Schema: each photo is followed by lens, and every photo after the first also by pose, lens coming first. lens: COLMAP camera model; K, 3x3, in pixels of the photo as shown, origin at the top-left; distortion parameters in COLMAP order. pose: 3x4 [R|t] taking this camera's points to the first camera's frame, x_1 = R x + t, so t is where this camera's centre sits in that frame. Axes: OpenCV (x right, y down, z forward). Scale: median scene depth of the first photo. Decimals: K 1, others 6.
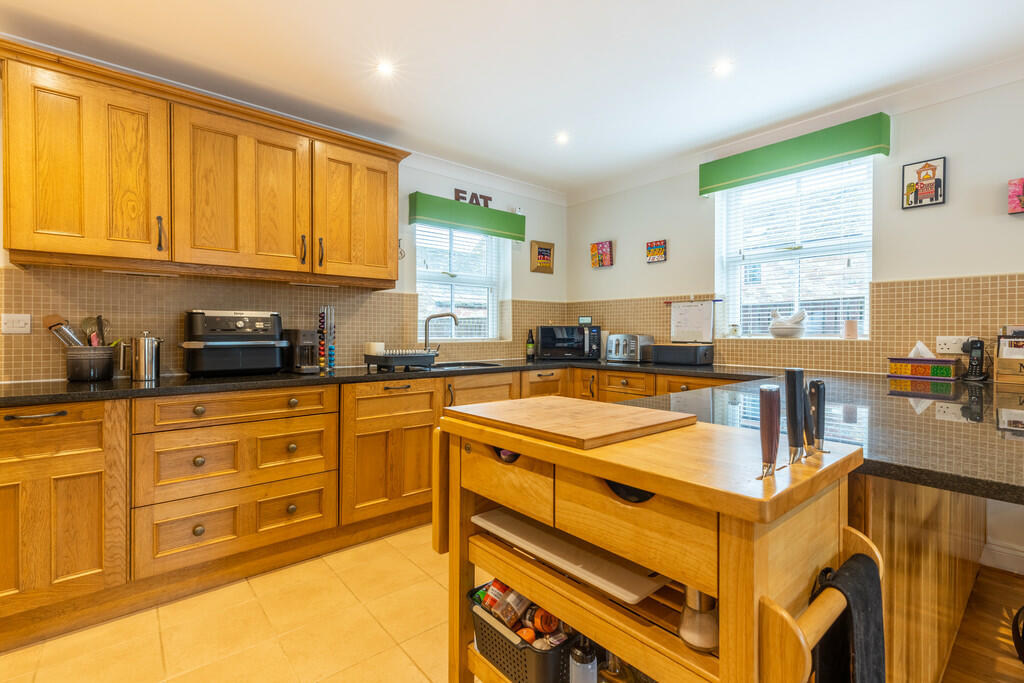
lens RADIAL K [[466.1, 0, 505.0], [0, 466.1, 336.3], [0, 0, 1]] dist [0.008250, -0.000193]
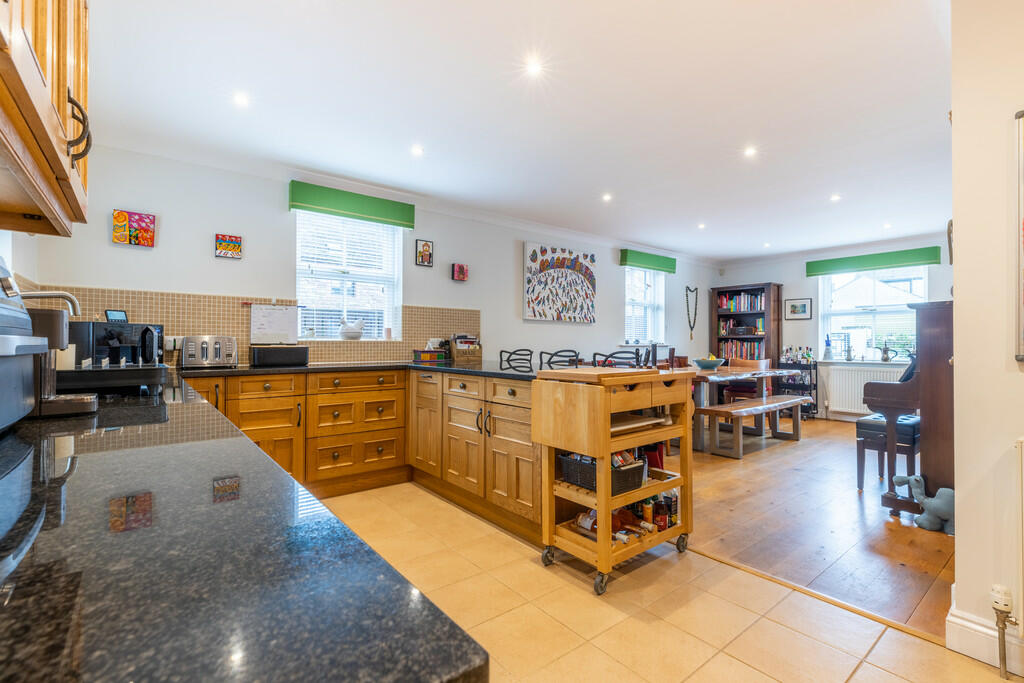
lens RADIAL K [[466.1, 0, 507.8], [0, 466.1, 341.1], [0, 0, 1]] dist [0.008250, -0.000193]
pose [[0.020800, 0.009736, 0.999736, -0.677422], [0.013408, 0.999860, -0.010016, 0.025027], [-0.999694, 0.013613, 0.020667, 0.501772]]
